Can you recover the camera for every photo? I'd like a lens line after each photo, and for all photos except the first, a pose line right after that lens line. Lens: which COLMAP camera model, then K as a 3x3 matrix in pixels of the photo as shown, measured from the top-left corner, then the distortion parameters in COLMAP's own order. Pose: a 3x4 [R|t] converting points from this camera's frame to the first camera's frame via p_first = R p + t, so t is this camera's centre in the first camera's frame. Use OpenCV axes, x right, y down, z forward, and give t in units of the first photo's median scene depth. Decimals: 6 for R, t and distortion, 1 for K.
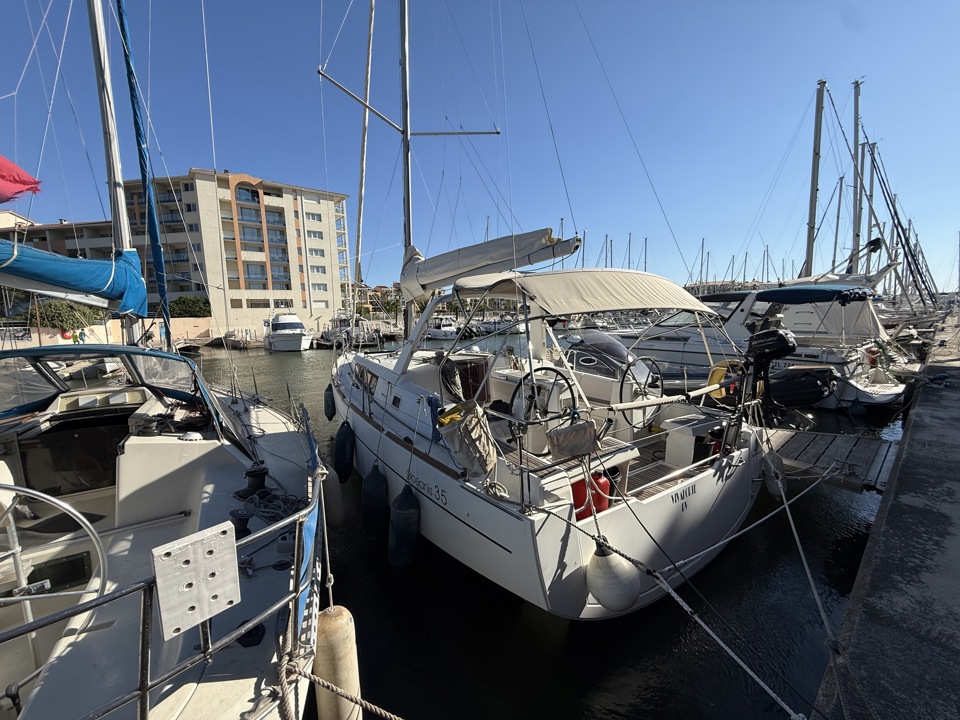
lens RADIAL K [[381.0, 0, 475.3], [0, 381.0, 358.3], [0, 0, 1]] dist [0.001770, -0.000453]
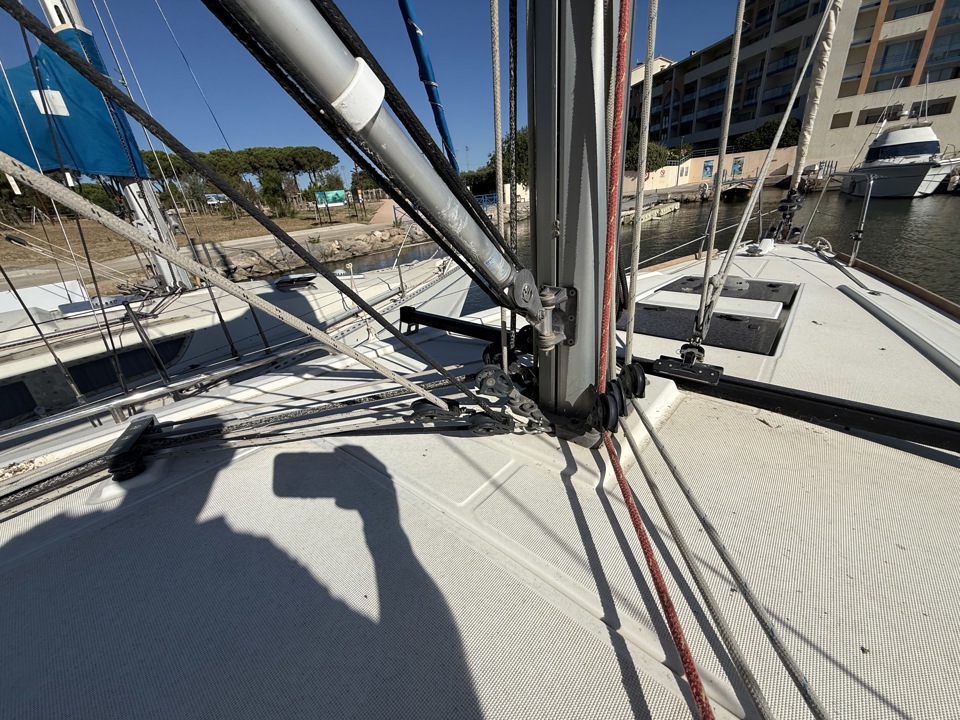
lens RADIAL K [[381.0, 0, 477.6], [0, 381.0, 363.3], [0, 0, 1]] dist [0.001770, -0.000453]
pose [[0.281282, 0.401217, -0.871726, -0.017929], [-0.023945, 0.911054, 0.411592, -0.008446], [0.959326, -0.094900, 0.265870, 0.124874]]
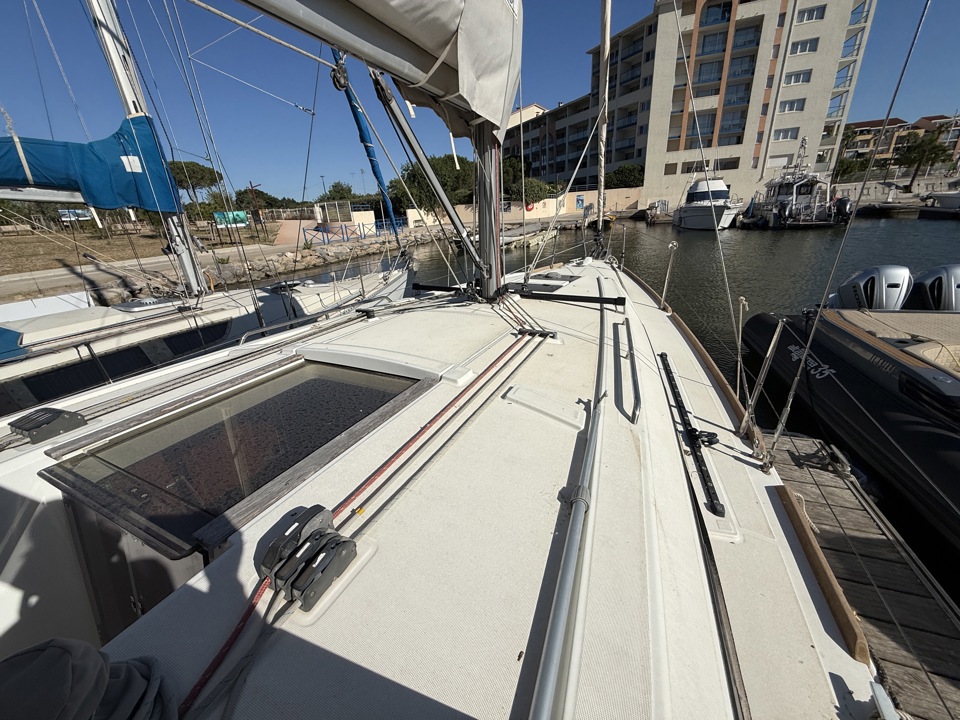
lens RADIAL K [[381.0, 0, 473.7], [0, 381.0, 362.9], [0, 0, 1]] dist [0.001770, -0.000453]
pose [[0.497903, 0.330138, -0.801936, 0.019684], [-0.049336, 0.933992, 0.353870, -0.011628], [0.865828, -0.136628, 0.481325, 0.100234]]
